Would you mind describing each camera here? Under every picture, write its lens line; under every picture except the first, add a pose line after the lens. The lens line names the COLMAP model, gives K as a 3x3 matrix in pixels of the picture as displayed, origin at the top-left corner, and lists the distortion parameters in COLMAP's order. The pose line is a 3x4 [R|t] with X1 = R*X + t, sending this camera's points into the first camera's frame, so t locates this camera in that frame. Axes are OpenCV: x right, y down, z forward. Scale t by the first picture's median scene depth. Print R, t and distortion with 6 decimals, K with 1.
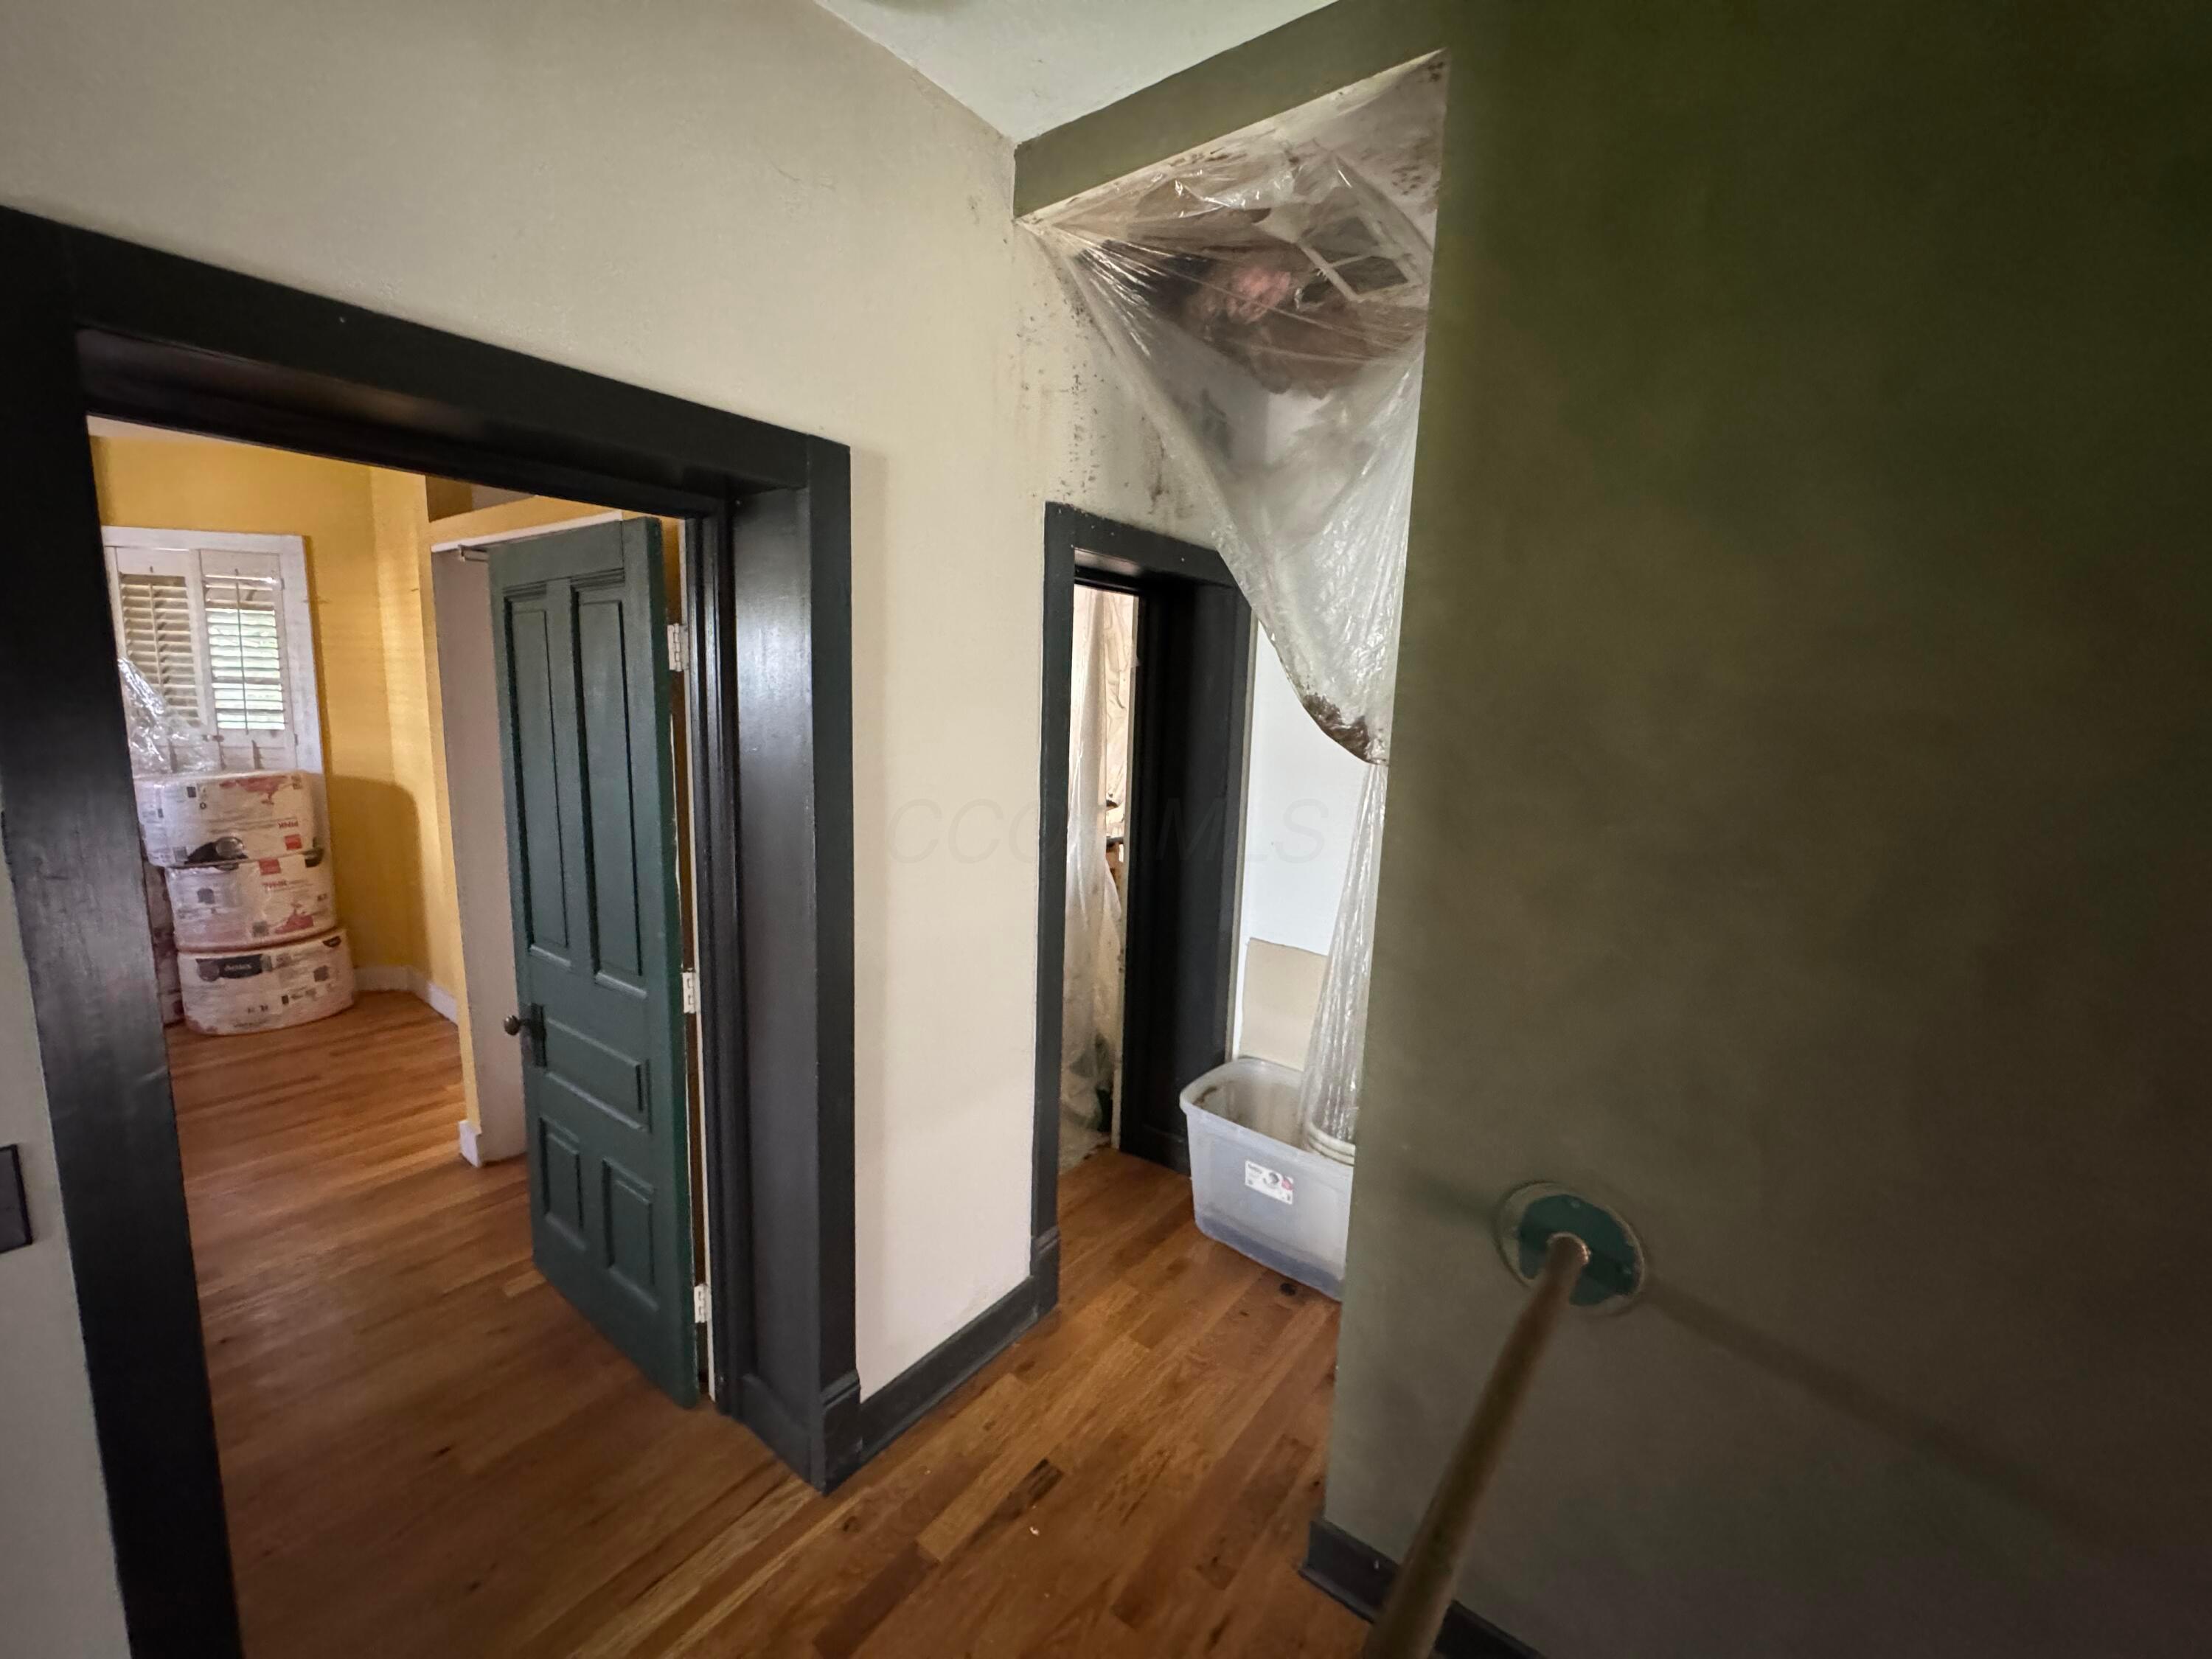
lens RADIAL K [[883.3, 0, 1097.9], [0, 883.3, 823.4], [0, 0, 1]] dist [-0.002185, -0.000048]
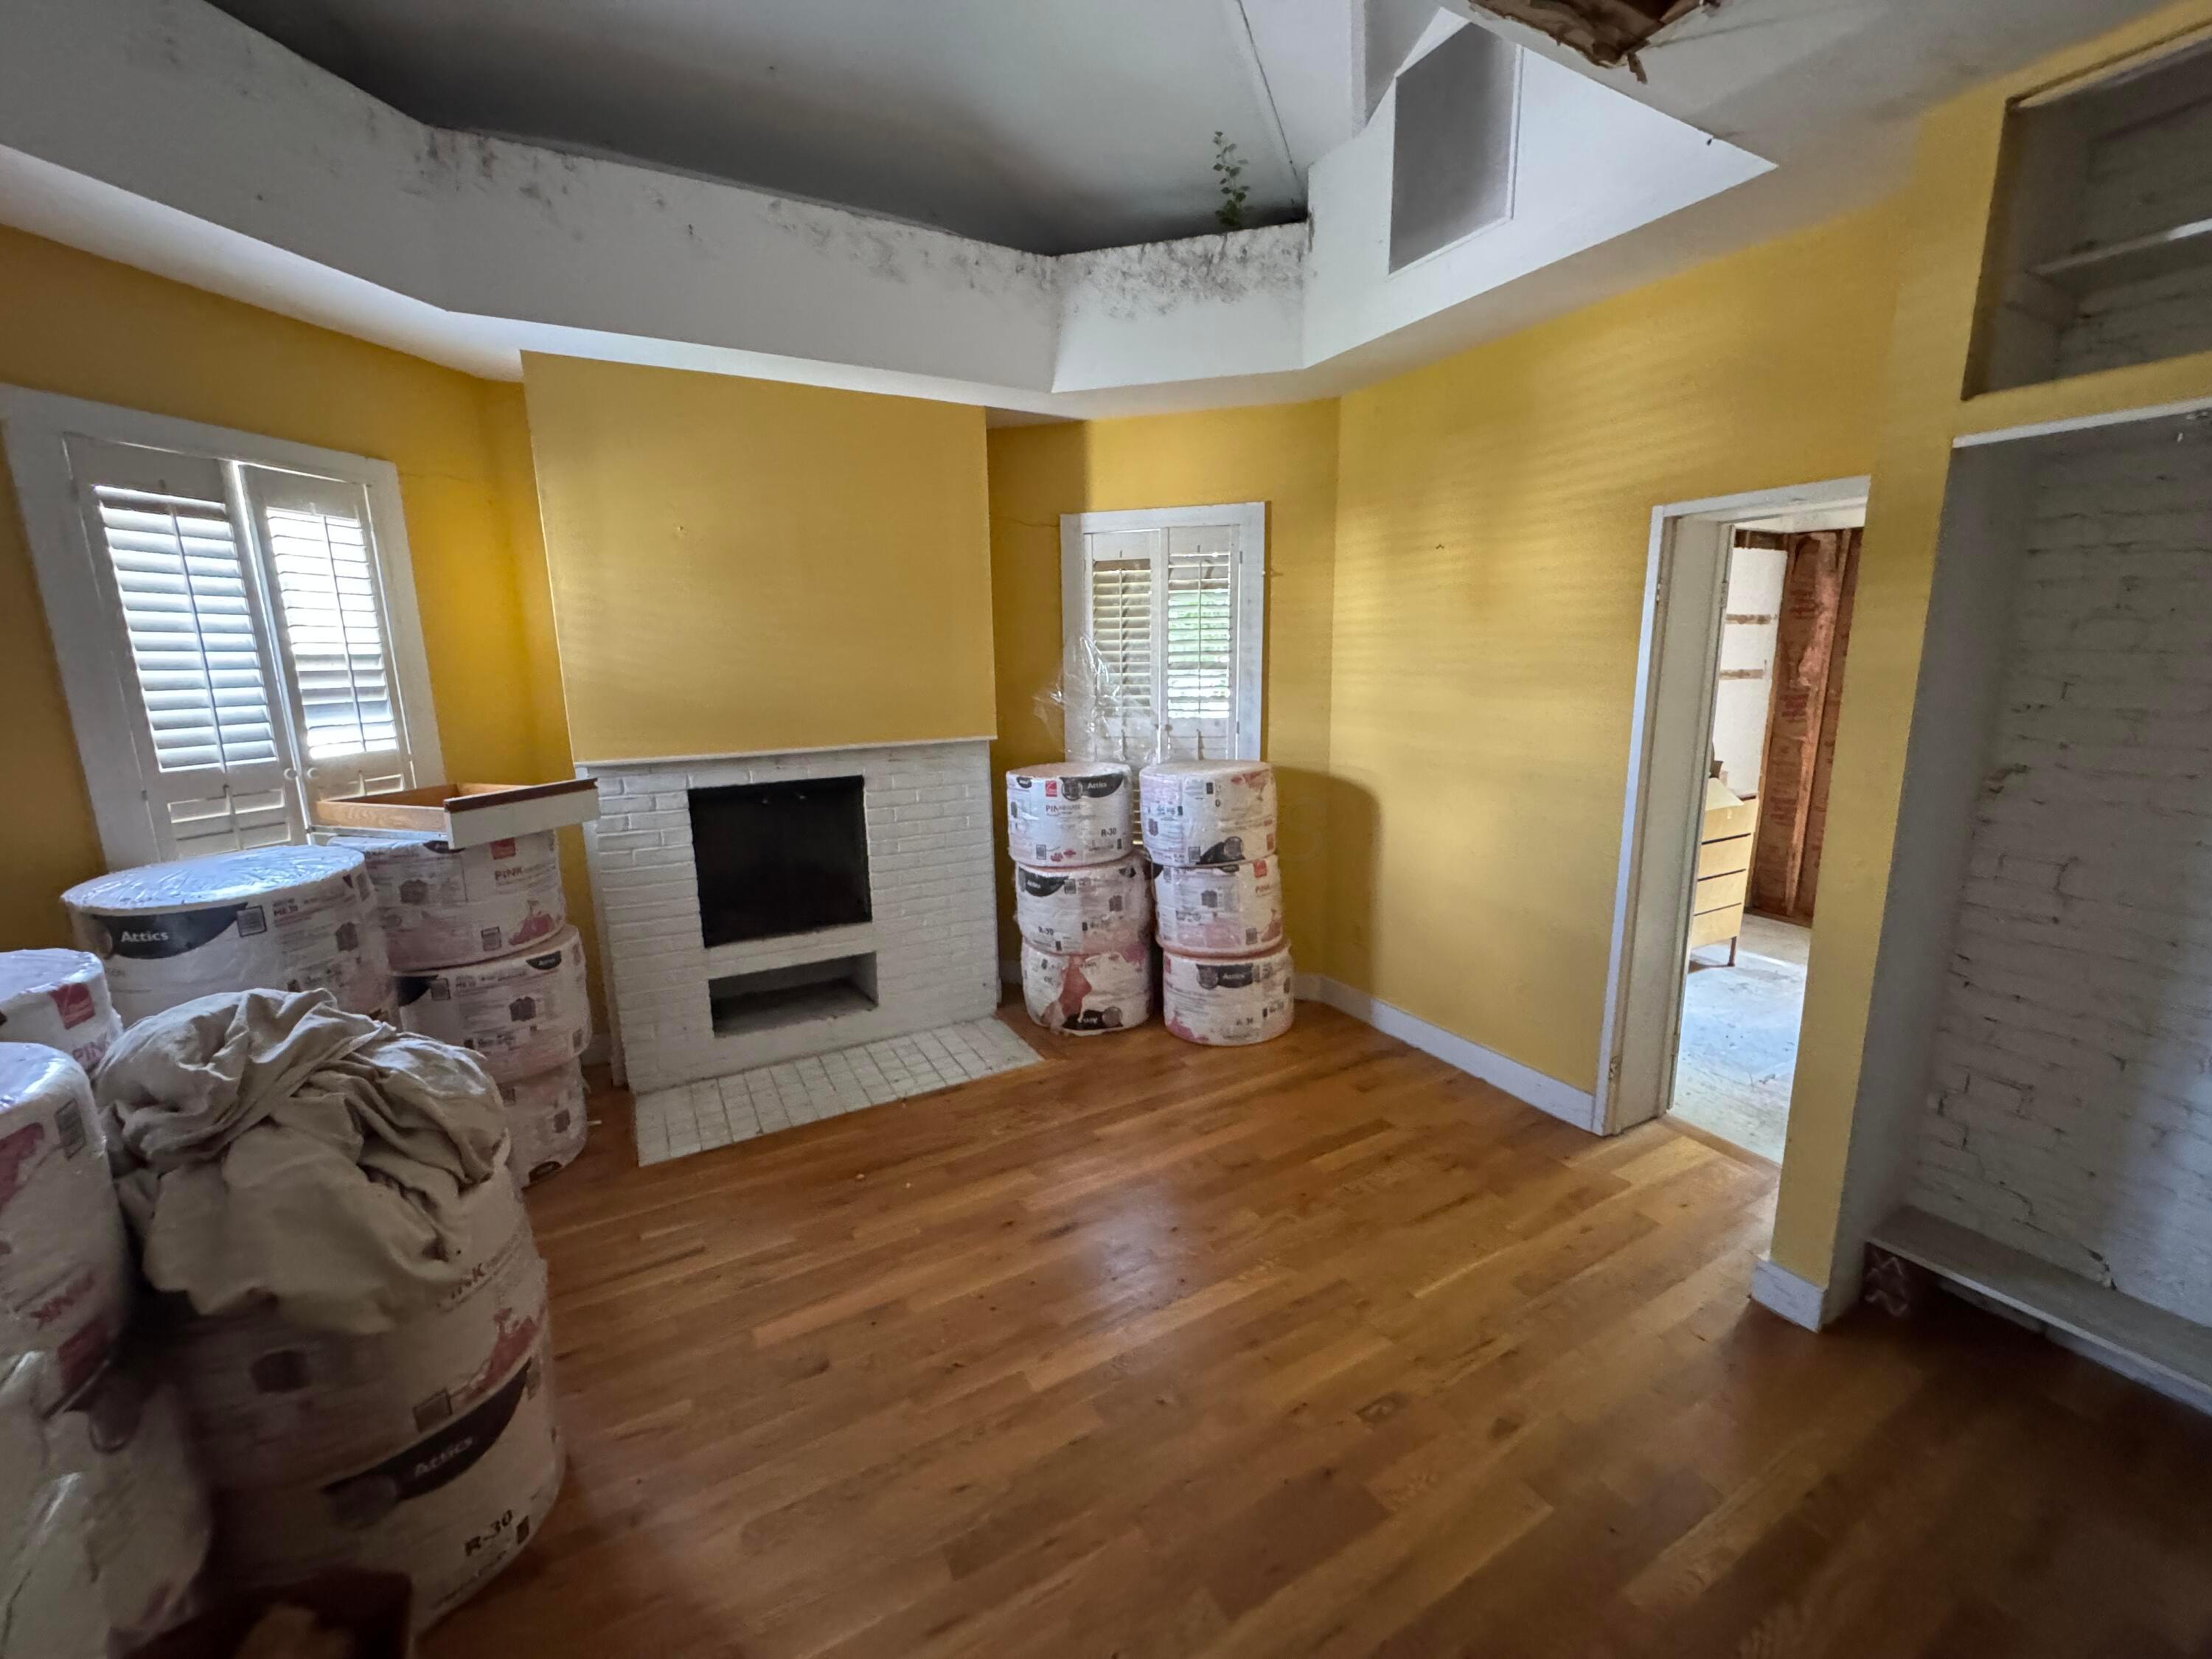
lens RADIAL K [[883.3, 0, 1109.6], [0, 883.3, 825.1], [0, 0, 1]] dist [-0.002185, -0.000048]
pose [[0.919458, 0.026910, -0.392267, -0.694851], [-0.010571, 0.998986, 0.043753, -0.033261], [0.393047, -0.036083, 0.918810, 0.094407]]
